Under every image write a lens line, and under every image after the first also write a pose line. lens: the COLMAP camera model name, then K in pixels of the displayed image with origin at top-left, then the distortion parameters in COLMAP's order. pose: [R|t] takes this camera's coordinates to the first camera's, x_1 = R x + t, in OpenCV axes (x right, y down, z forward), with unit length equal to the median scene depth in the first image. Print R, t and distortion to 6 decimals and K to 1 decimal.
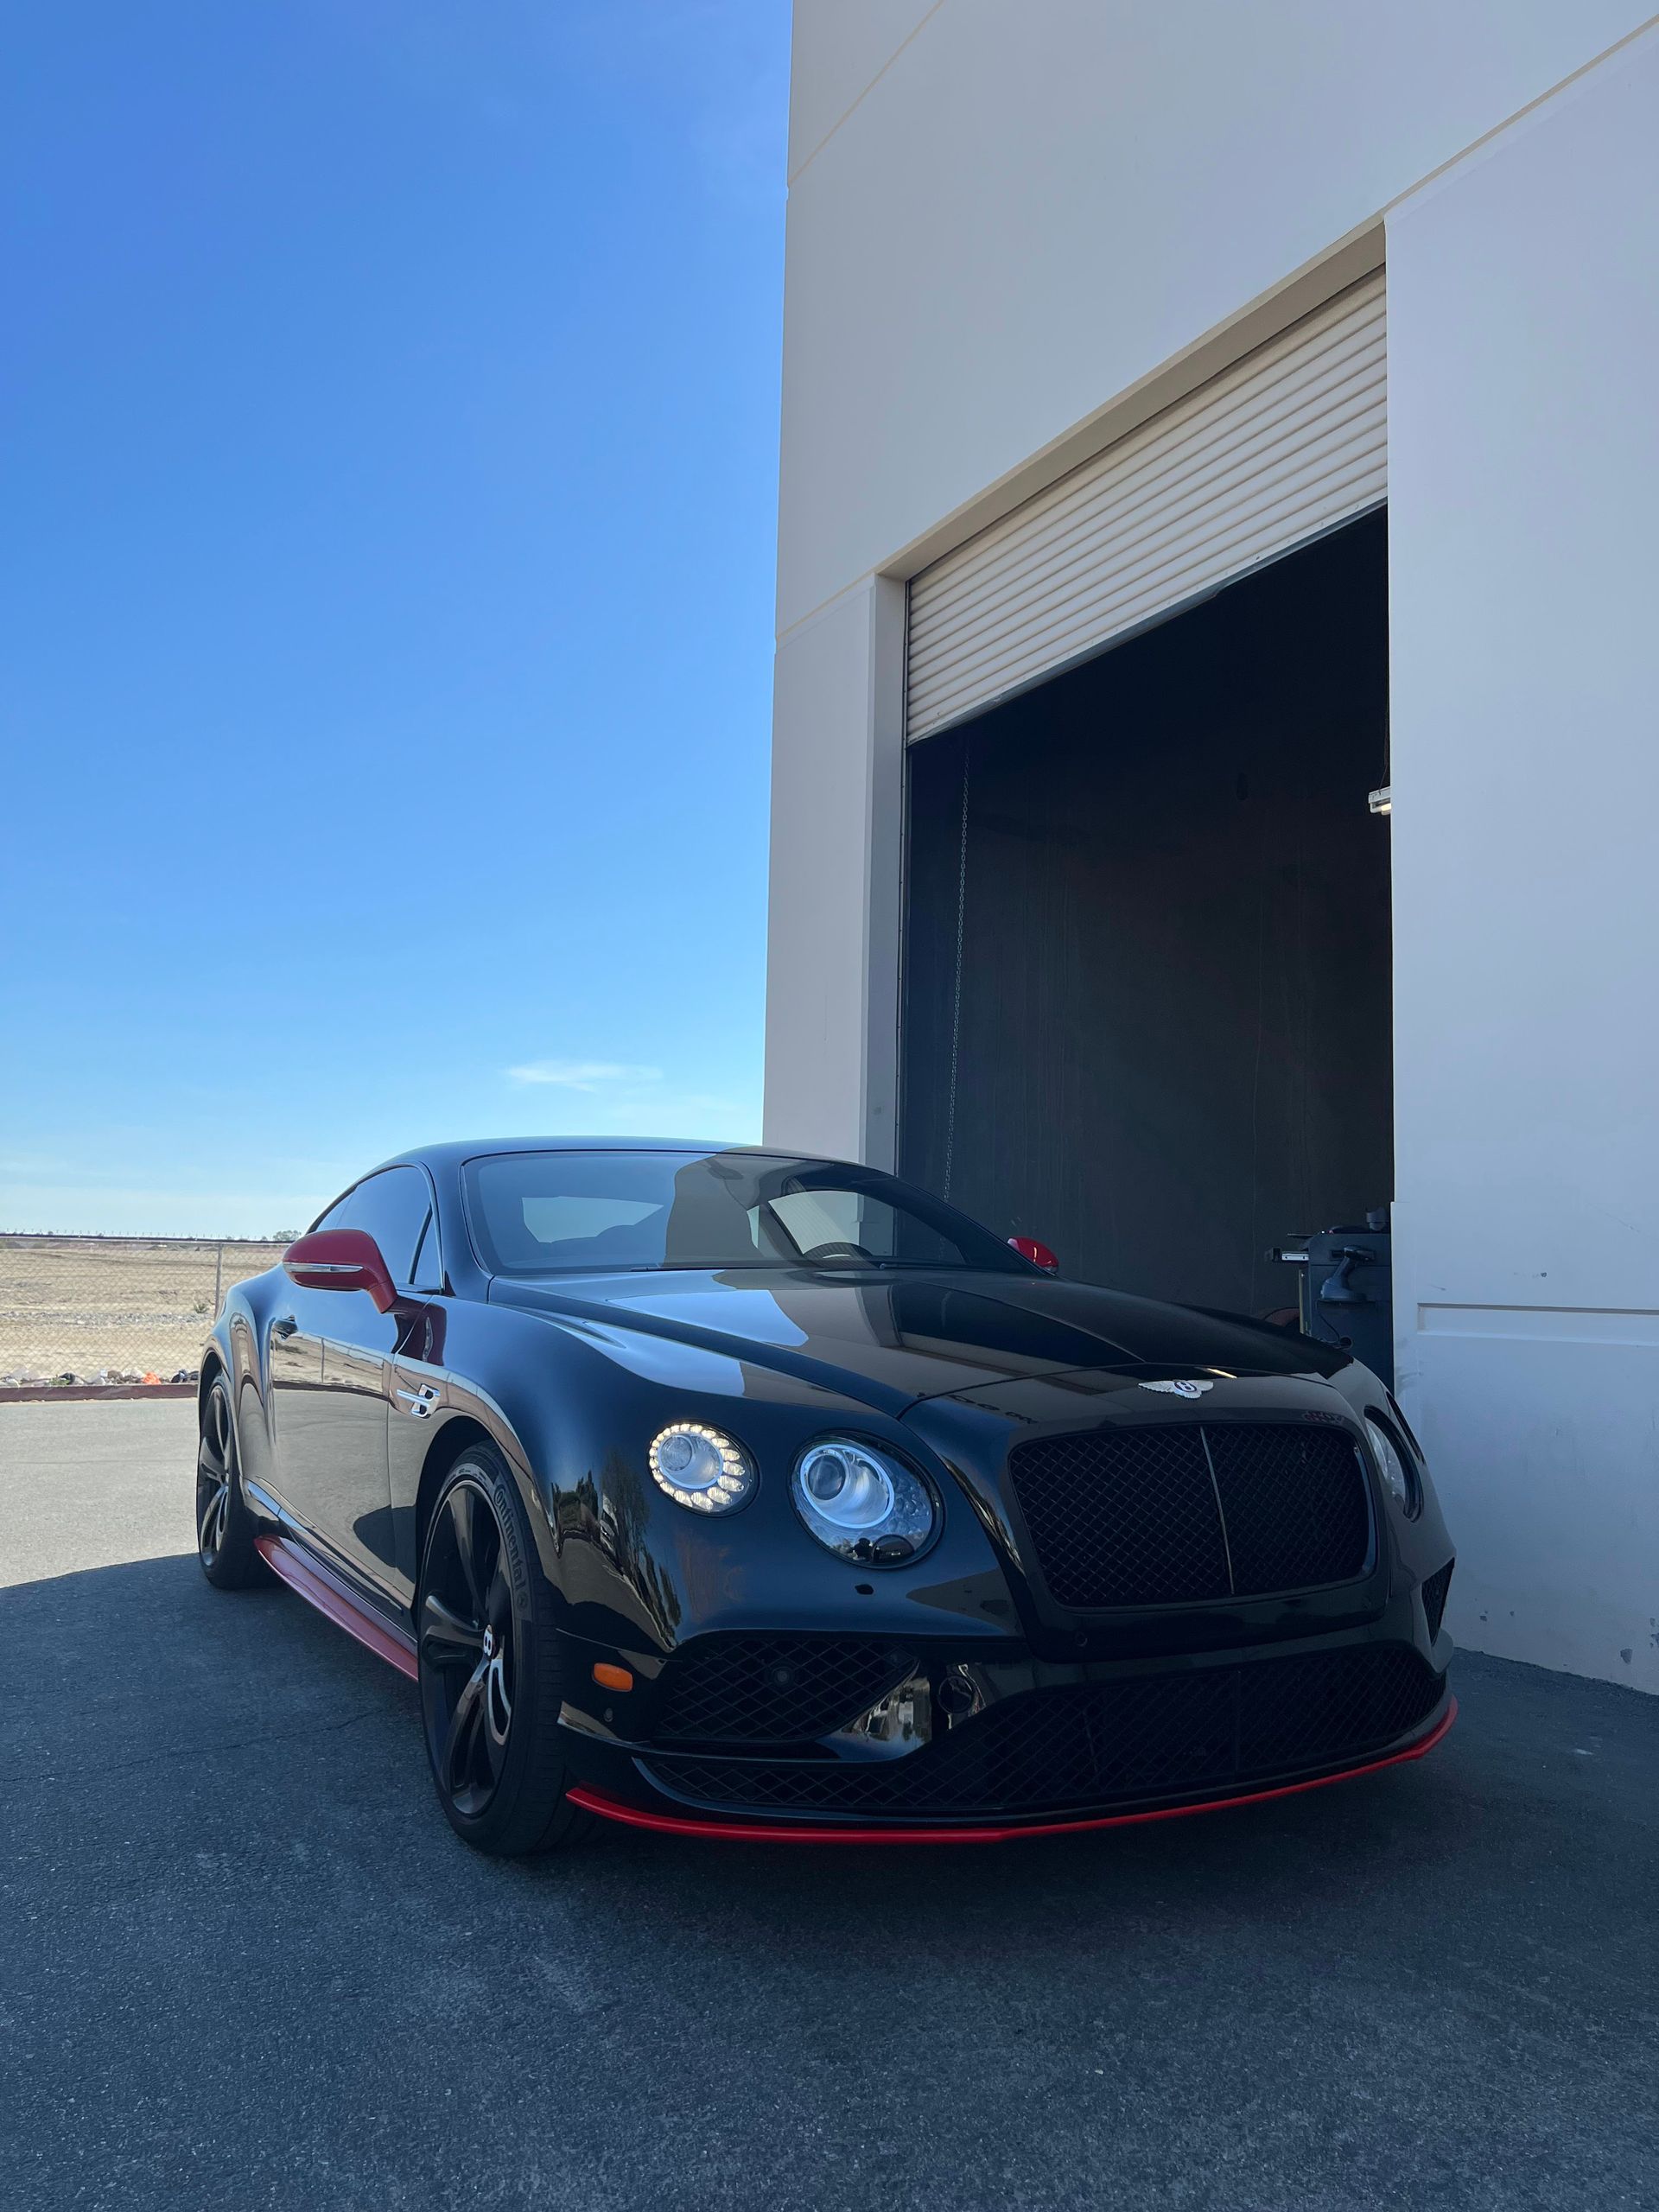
lens RADIAL K [[1663.2, 0, 834.3], [0, 1663.2, 1115.5], [0, 0, 1]] dist [0.045487, -0.048091]
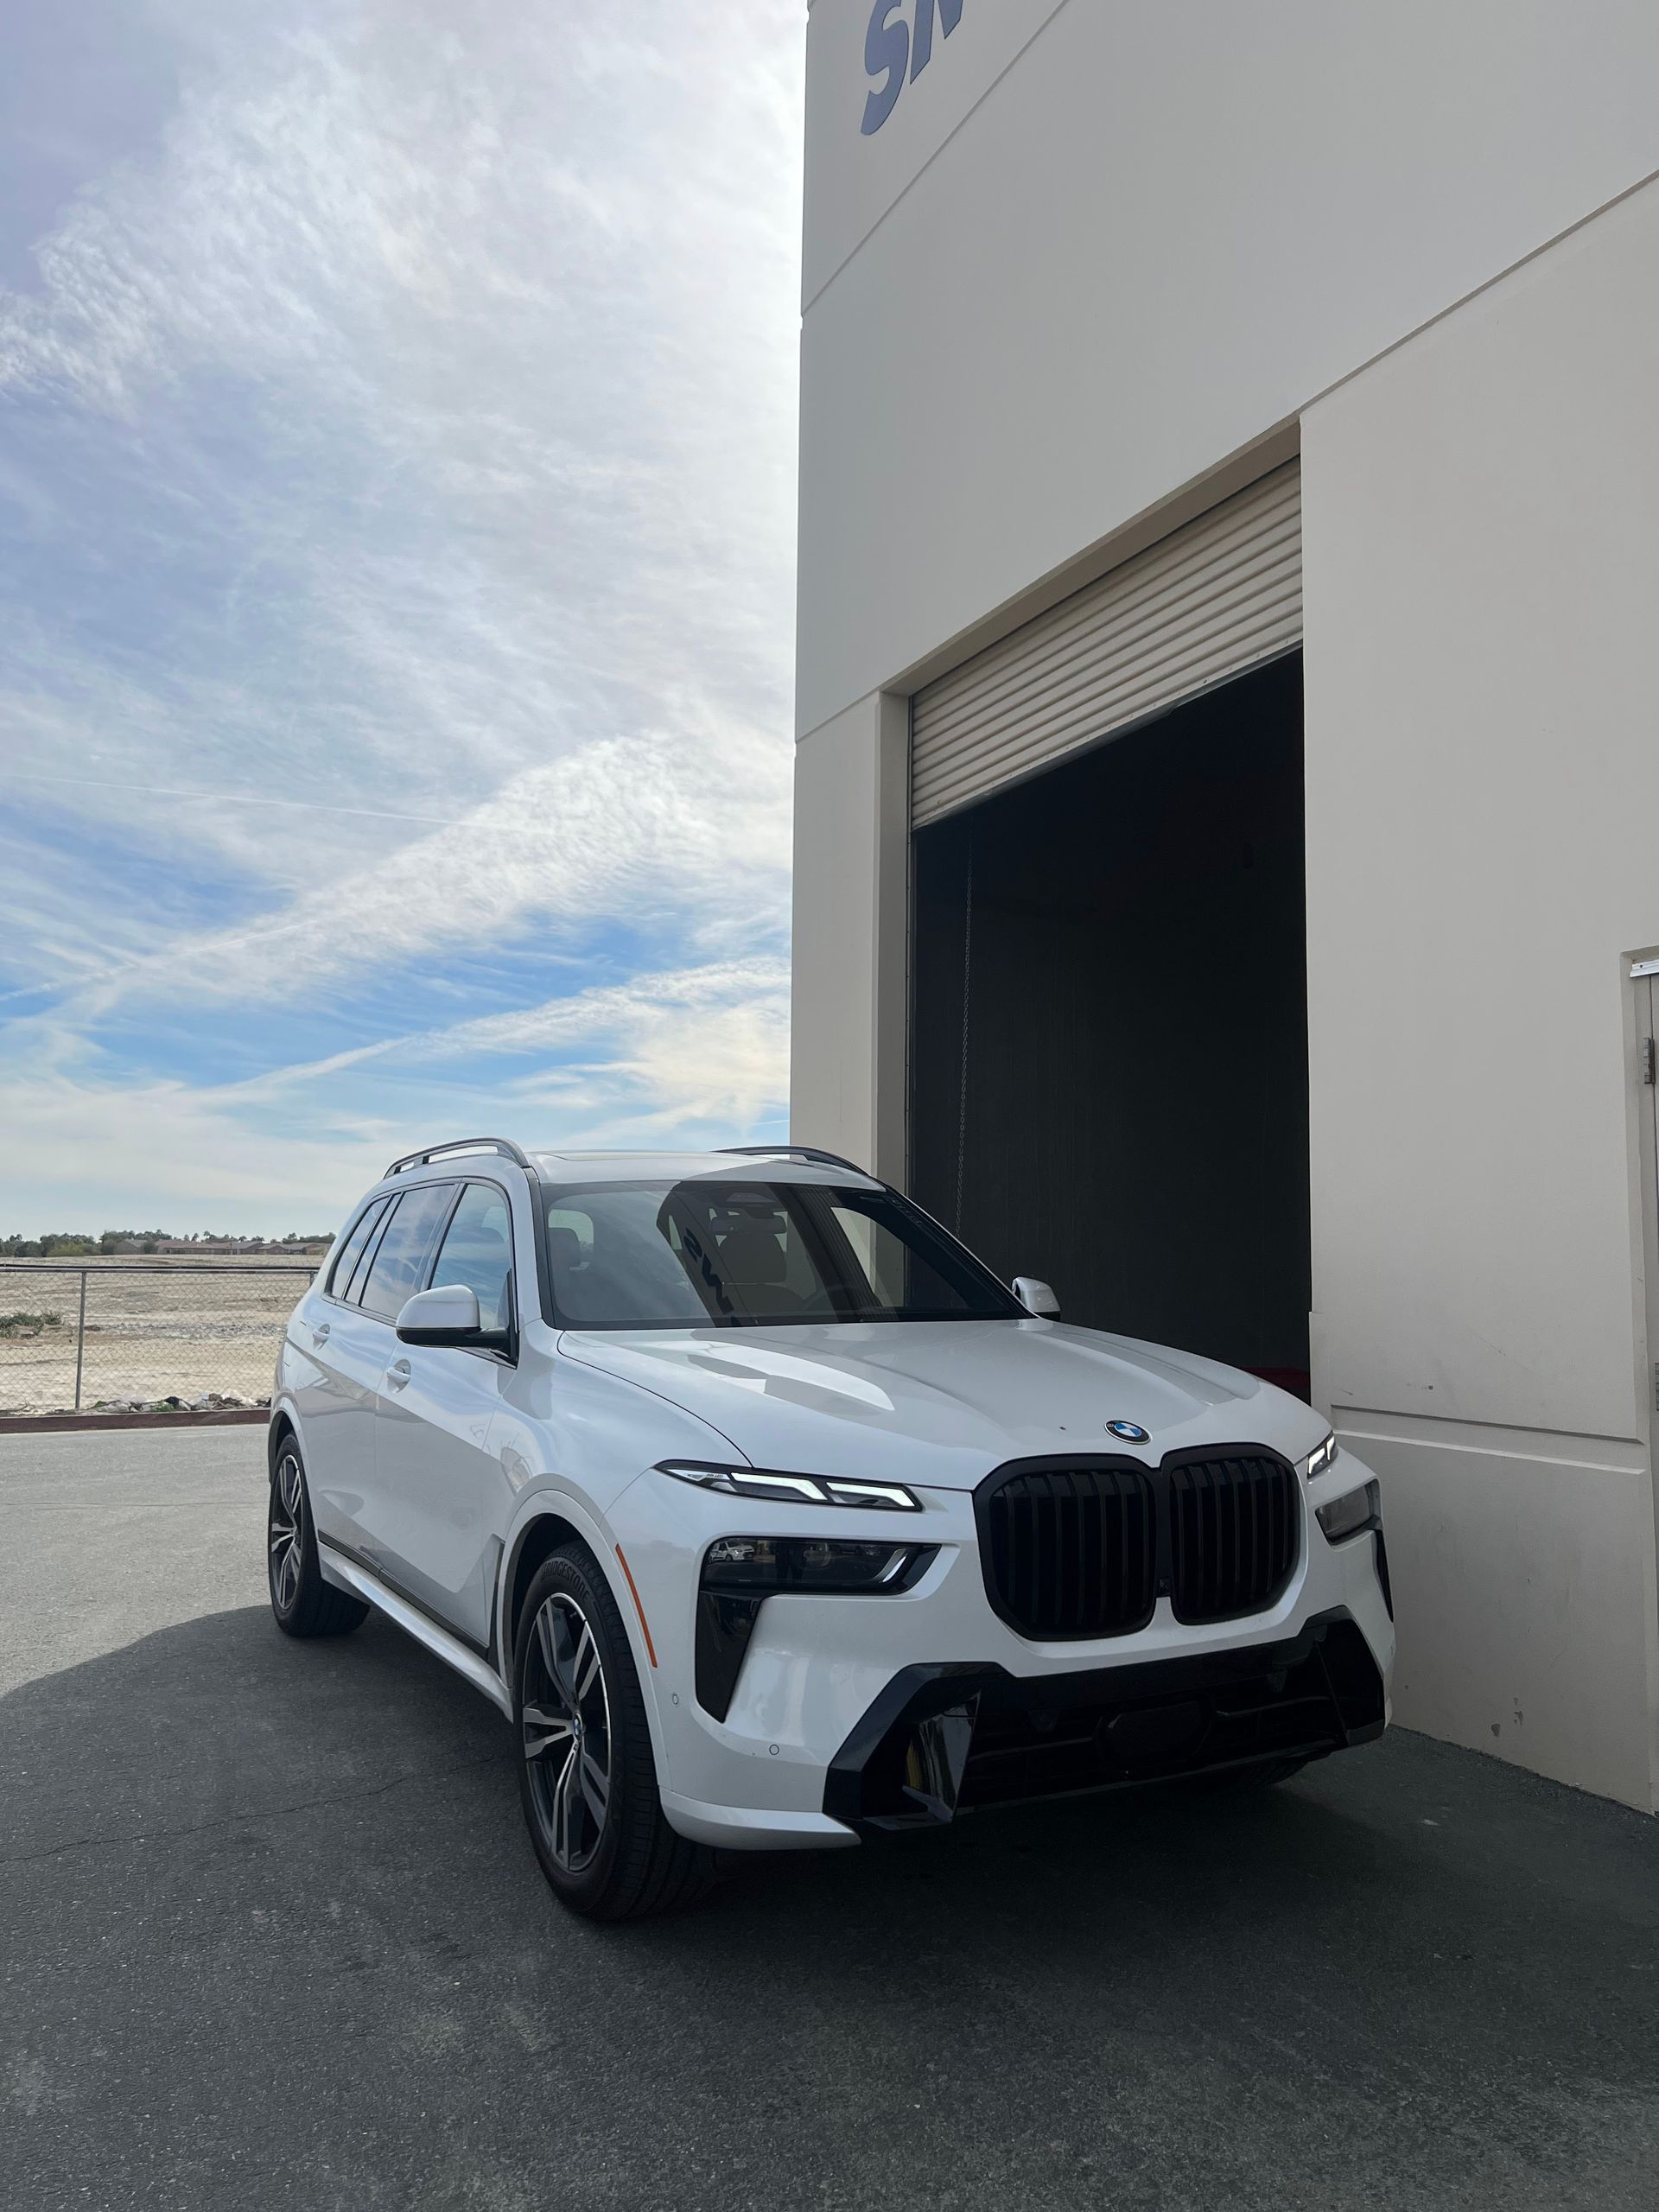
lens RADIAL K [[1663.2, 0, 834.3], [0, 1663.2, 1115.5], [0, 0, 1]] dist [0.045487, -0.048091]
pose [[0.998468, -0.013870, -0.053564, 0.148705], [0.014339, 0.999862, 0.008389, -0.182069], [0.053440, -0.009144, 0.998529, -0.257319]]
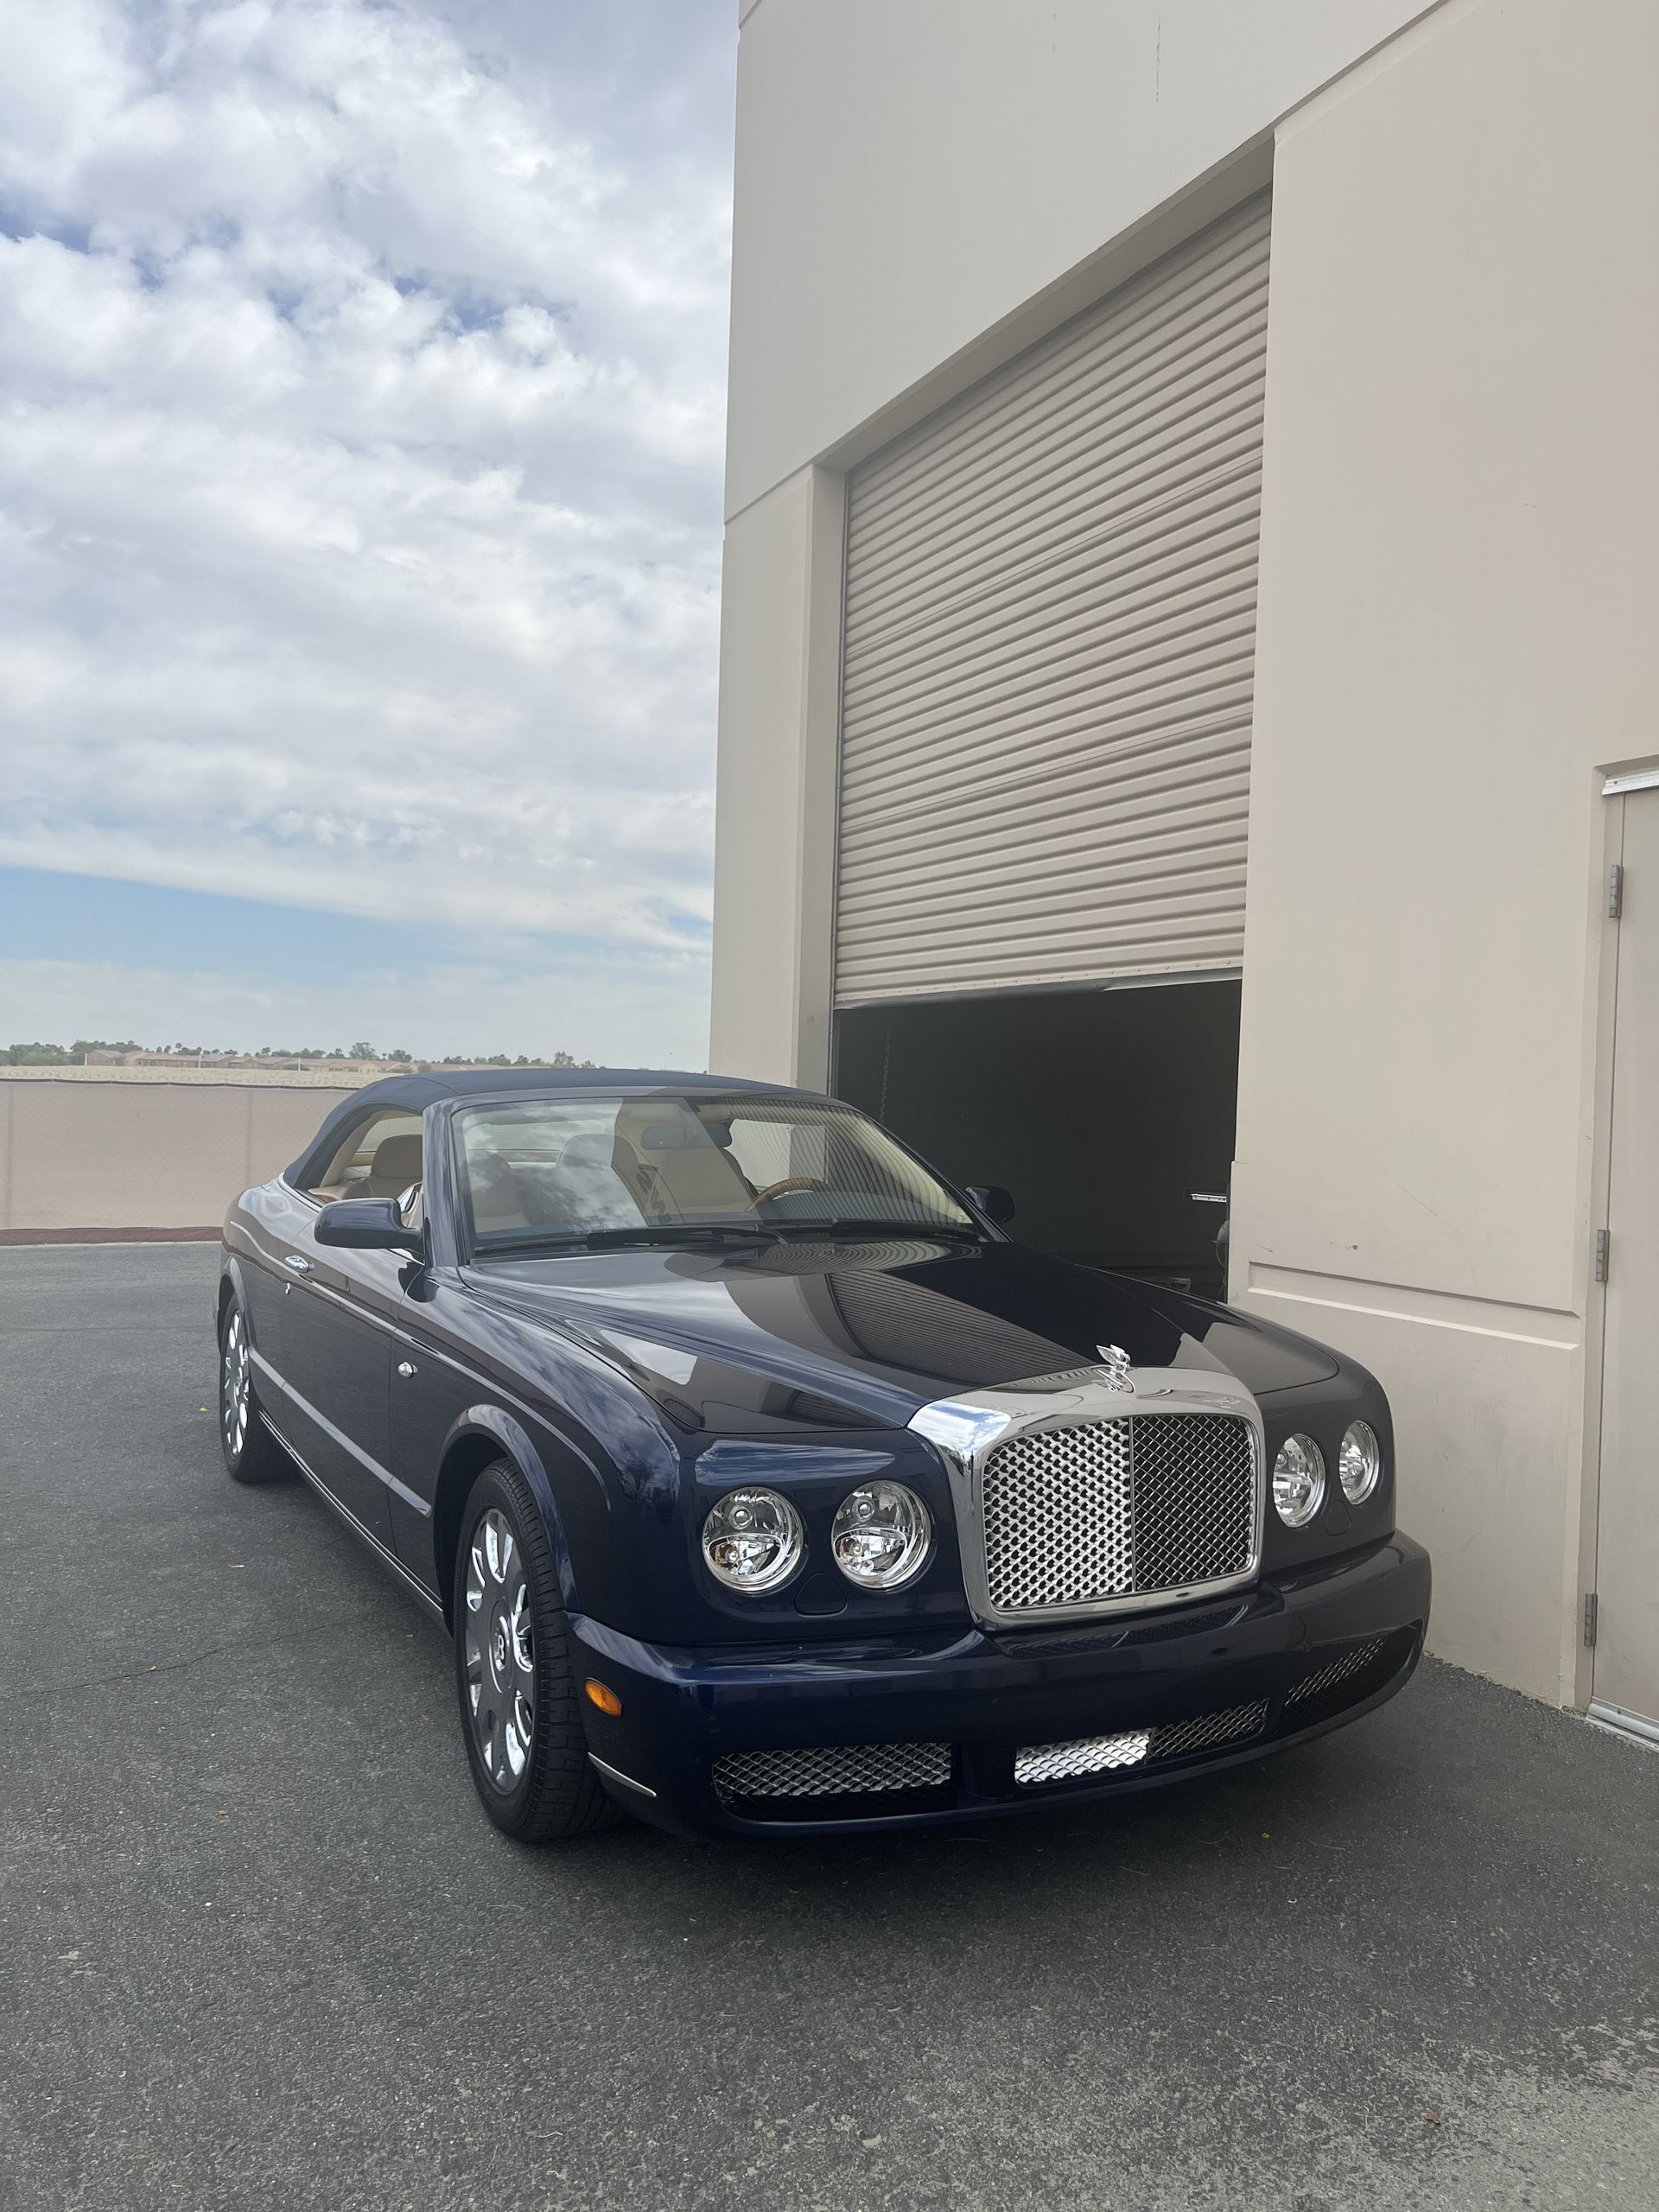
lens RADIAL K [[1663.2, 0, 834.3], [0, 1663.2, 1115.5], [0, 0, 1]] dist [0.045487, -0.048091]
pose [[0.999090, 0.010678, -0.041282, 0.251594], [-0.005940, 0.993551, 0.113227, -0.177159], [0.042225, -0.112879, 0.992711, -0.050754]]
